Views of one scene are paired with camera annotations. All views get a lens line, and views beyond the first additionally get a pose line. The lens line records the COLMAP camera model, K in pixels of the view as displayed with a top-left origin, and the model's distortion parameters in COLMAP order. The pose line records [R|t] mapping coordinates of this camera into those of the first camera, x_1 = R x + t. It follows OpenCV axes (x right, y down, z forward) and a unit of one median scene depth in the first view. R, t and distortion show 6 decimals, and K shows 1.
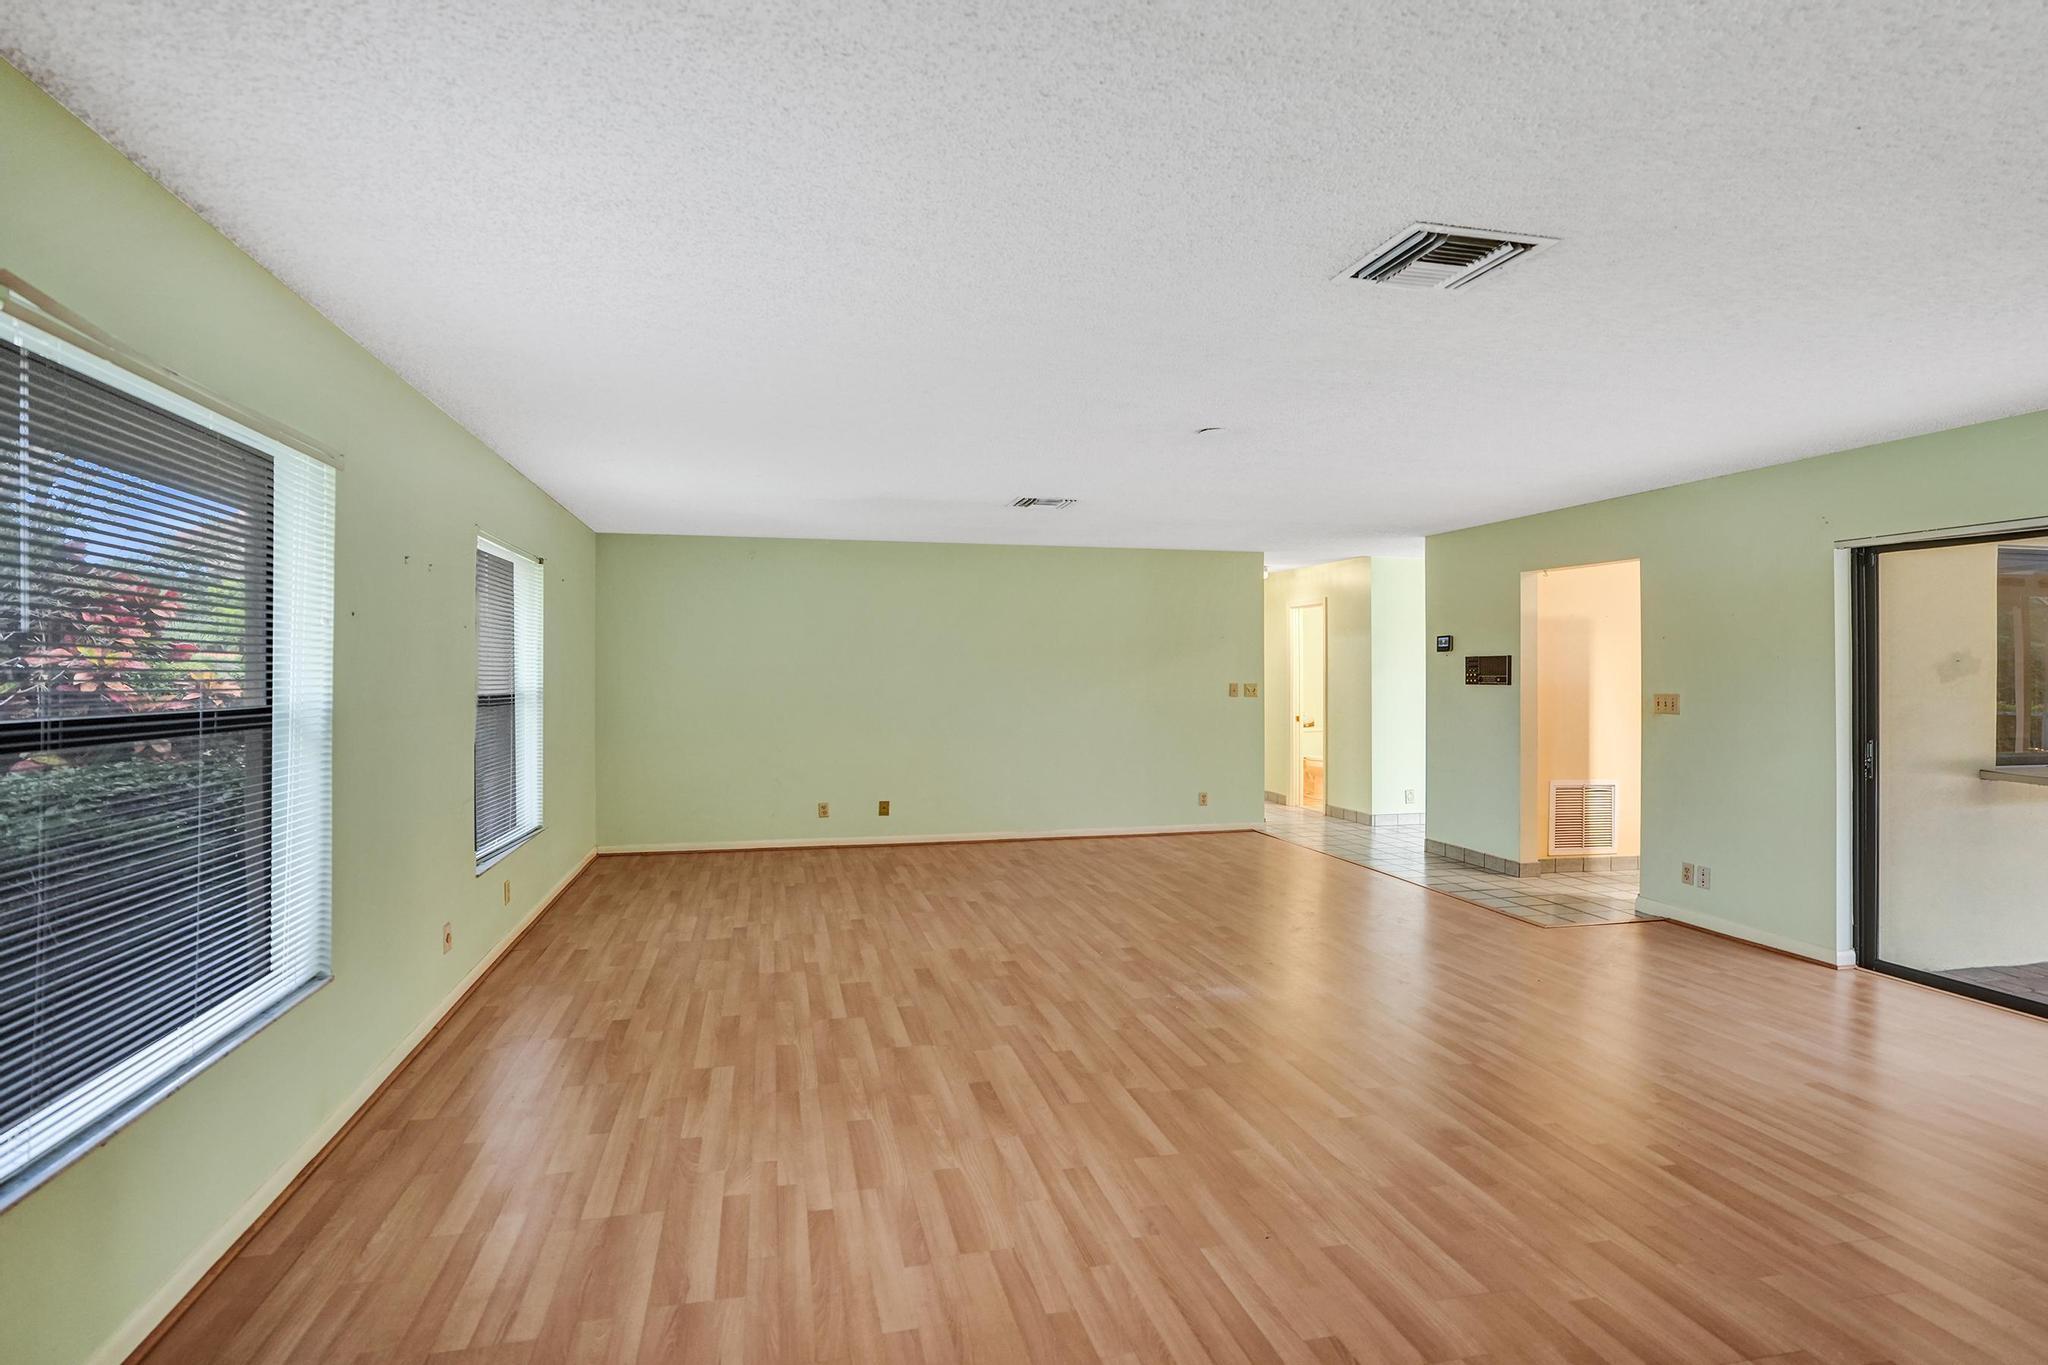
lens RADIAL K [[1102.2, 0, 1024.0], [0, 1102.2, 682.5], [0, 0, 1]] dist [-0.050489, 0.026917]
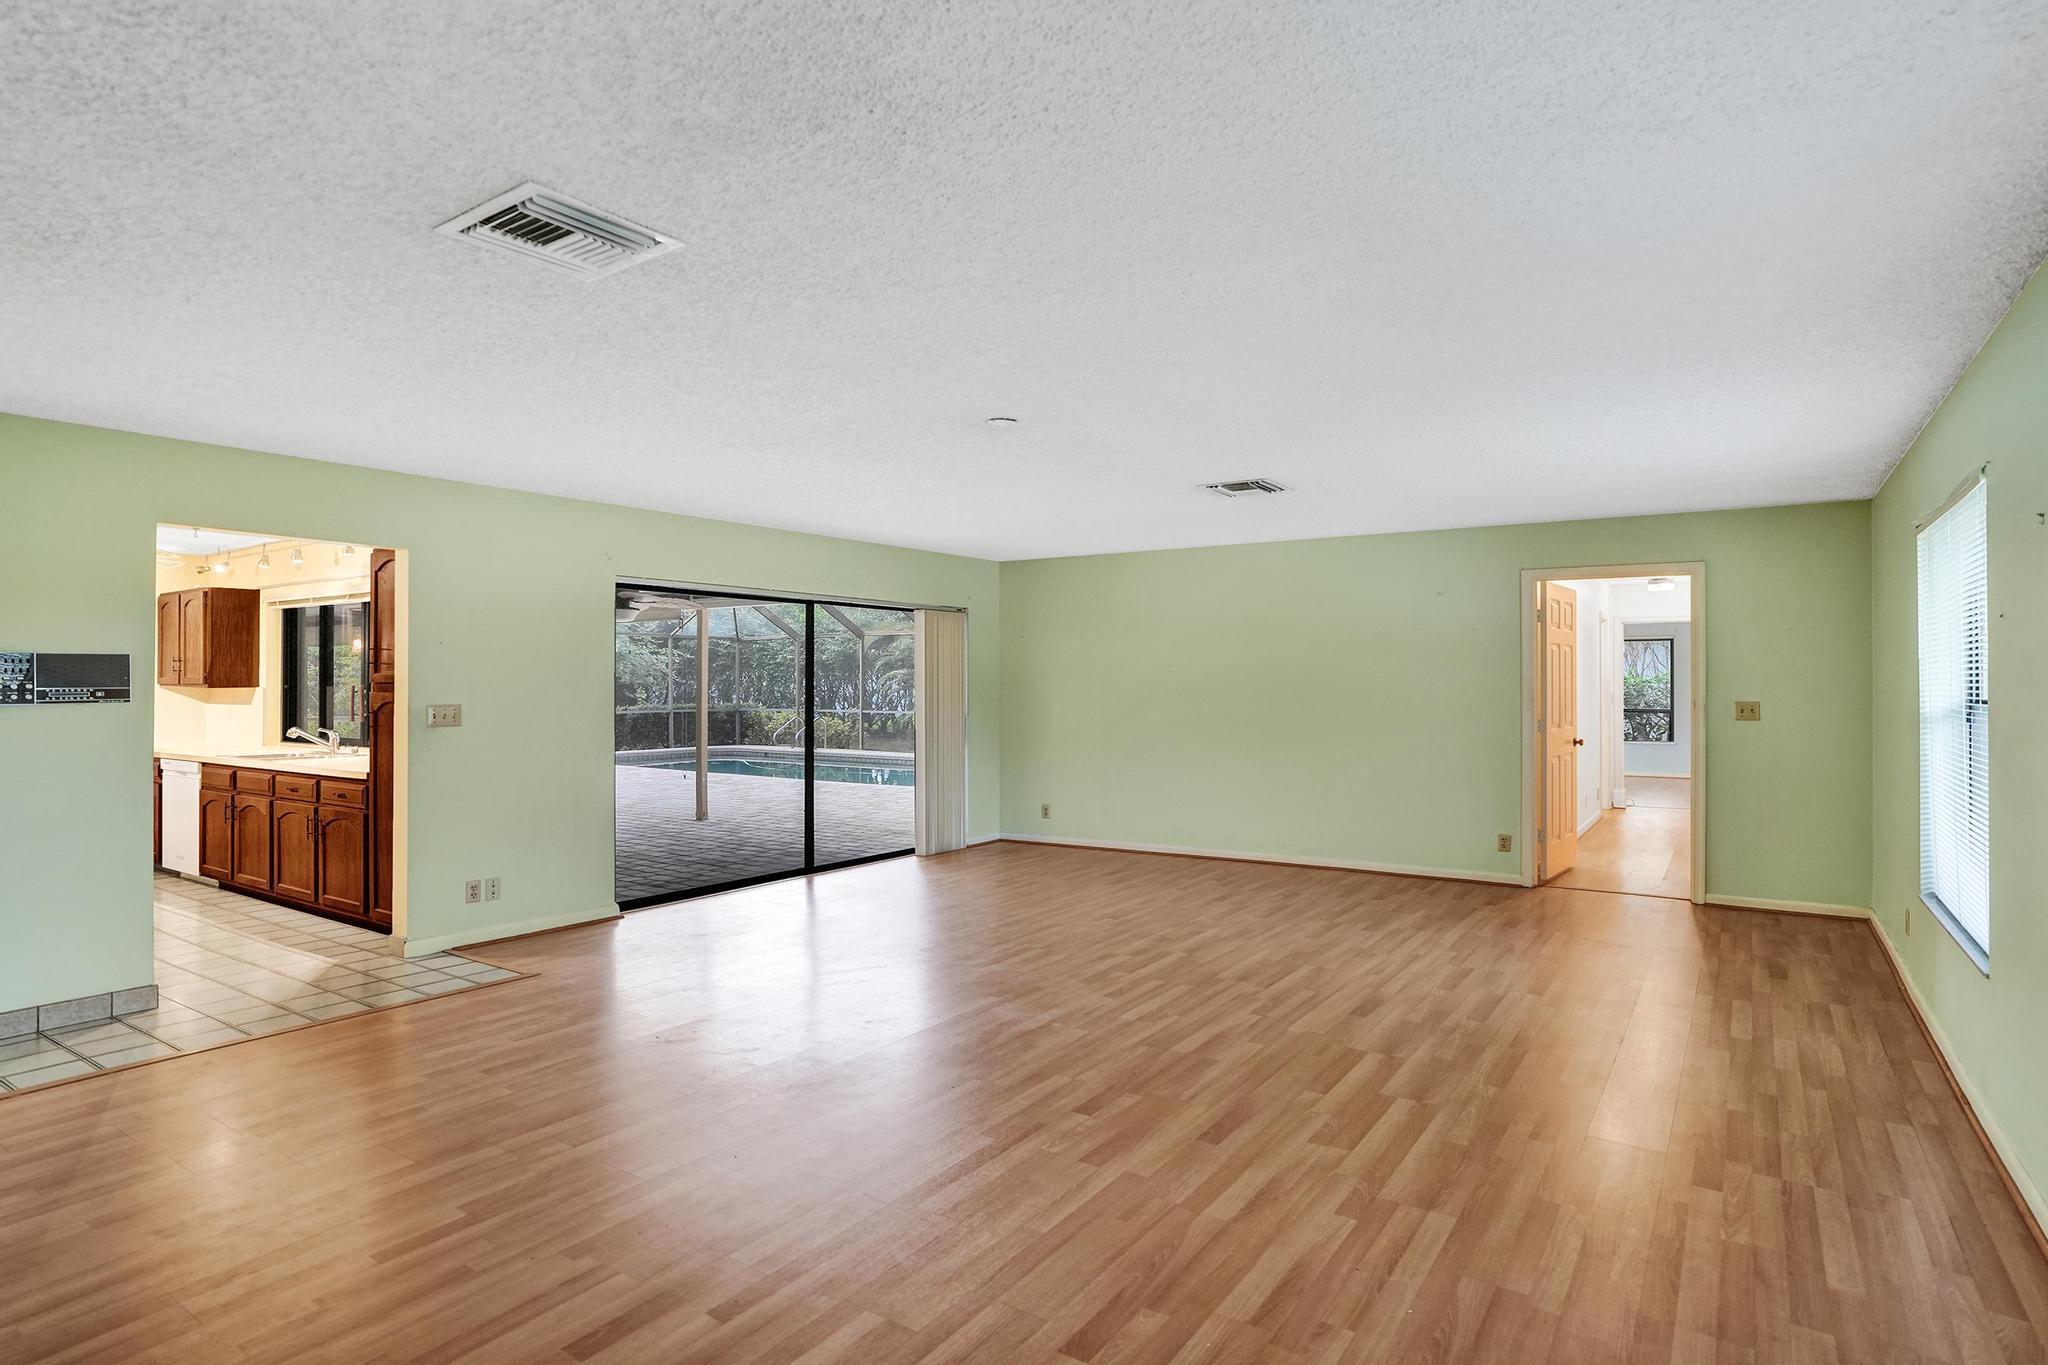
lens RADIAL K [[1102.2, 0, 1024.0], [0, 1102.2, 682.5], [0, 0, 1]] dist [-0.050489, 0.026917]
pose [[-0.685733, 0.001741, 0.727851, -0.599639], [0.007696, 0.999959, 0.004858, -0.013087], [-0.727812, 0.008933, -0.685718, 1.871026]]
